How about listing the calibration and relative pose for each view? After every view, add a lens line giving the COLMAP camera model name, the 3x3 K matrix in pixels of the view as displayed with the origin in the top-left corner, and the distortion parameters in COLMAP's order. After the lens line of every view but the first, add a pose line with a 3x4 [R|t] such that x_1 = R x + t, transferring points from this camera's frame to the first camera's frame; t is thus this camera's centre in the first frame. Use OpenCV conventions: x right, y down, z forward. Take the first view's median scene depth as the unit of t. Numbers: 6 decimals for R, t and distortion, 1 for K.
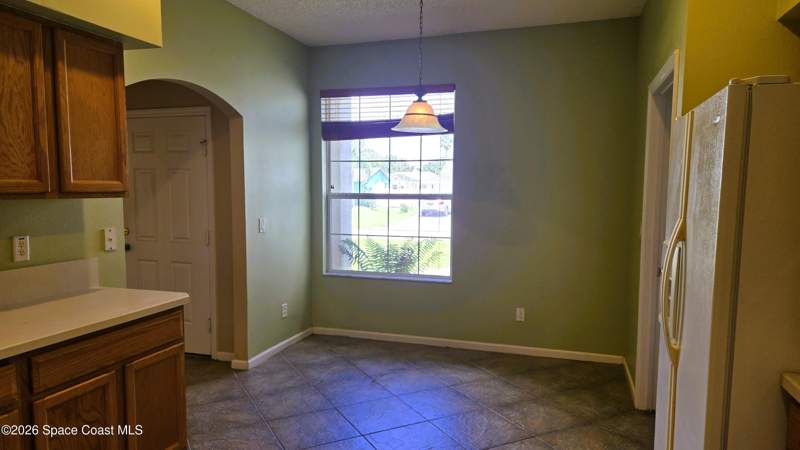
lens RADIAL K [[538.2, 0, 399.4], [0, 538.2, 226.7], [0, 0, 1]] dist [0.042974, -0.003256]
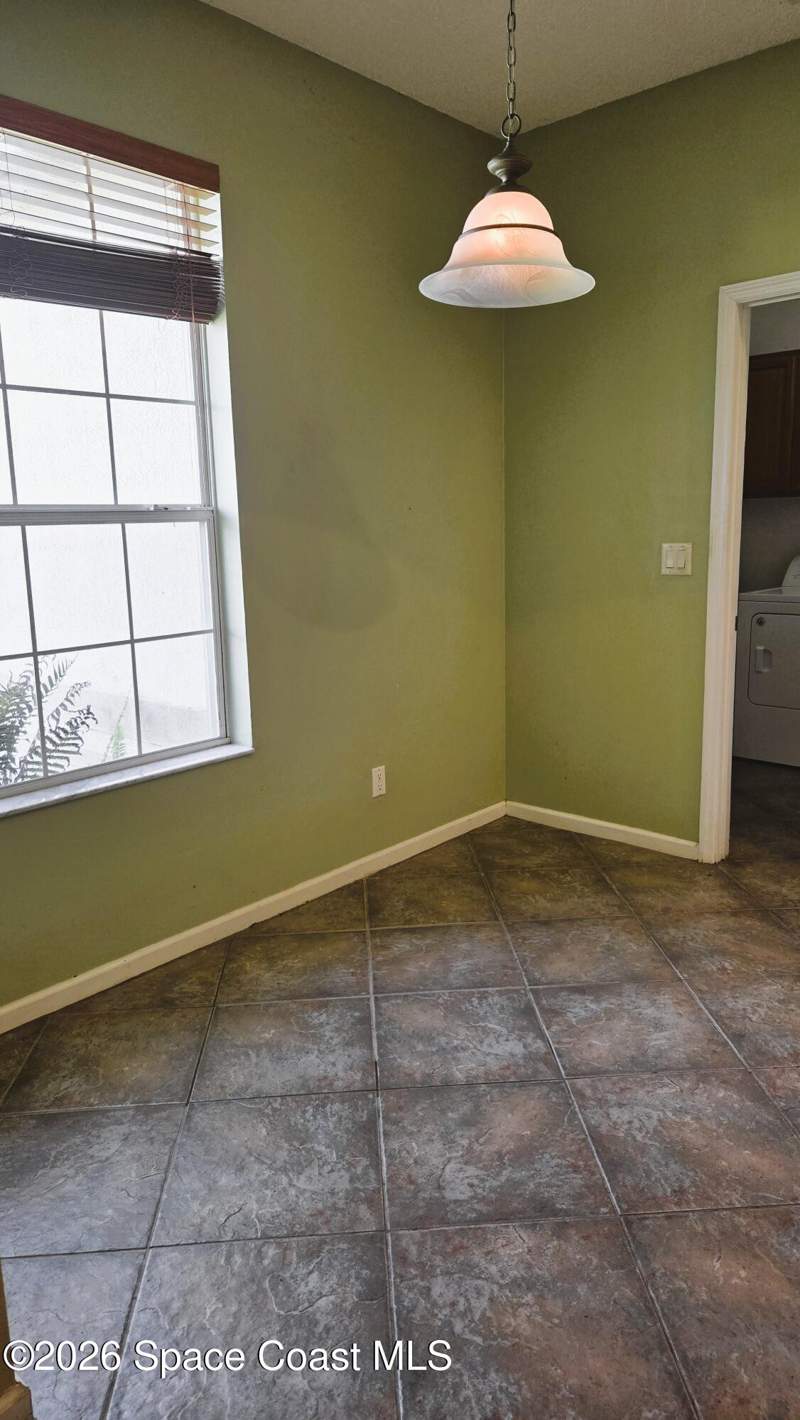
lens RADIAL K [[955.3, 0, 388.5], [0, 955.3, 671.2], [0, 0, 1]] dist [0.042974, -0.003256]
pose [[0.433351, -0.176049, 0.883863, -0.464314], [0.102029, 0.984013, 0.145972, -0.039219], [-0.895431, 0.026923, 0.444385, 0.679420]]
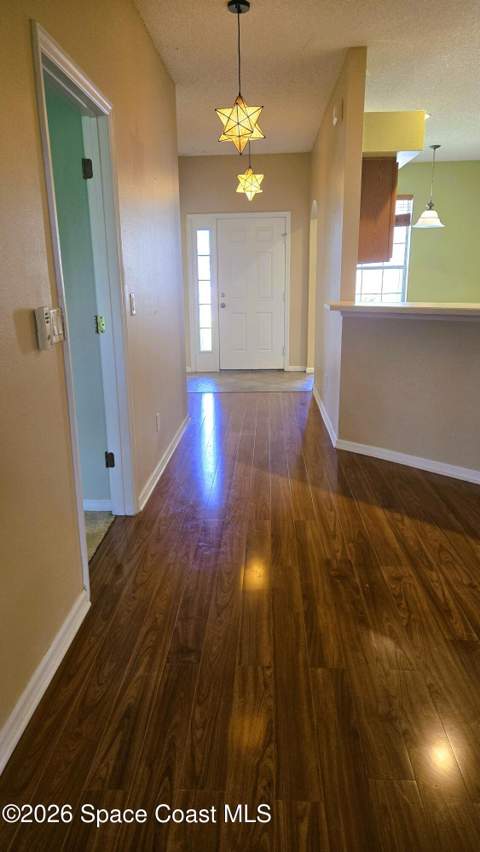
lens RADIAL K [[573.2, 0, 240.4], [0, 573.2, 427.7], [0, 0, 1]] dist [0.042974, -0.003256]
pose [[0.963949, -0.088704, 0.250865, -0.965672], [0.041809, 0.981578, 0.186430, 0.083269], [-0.262781, -0.169221, 0.949900, -0.689721]]
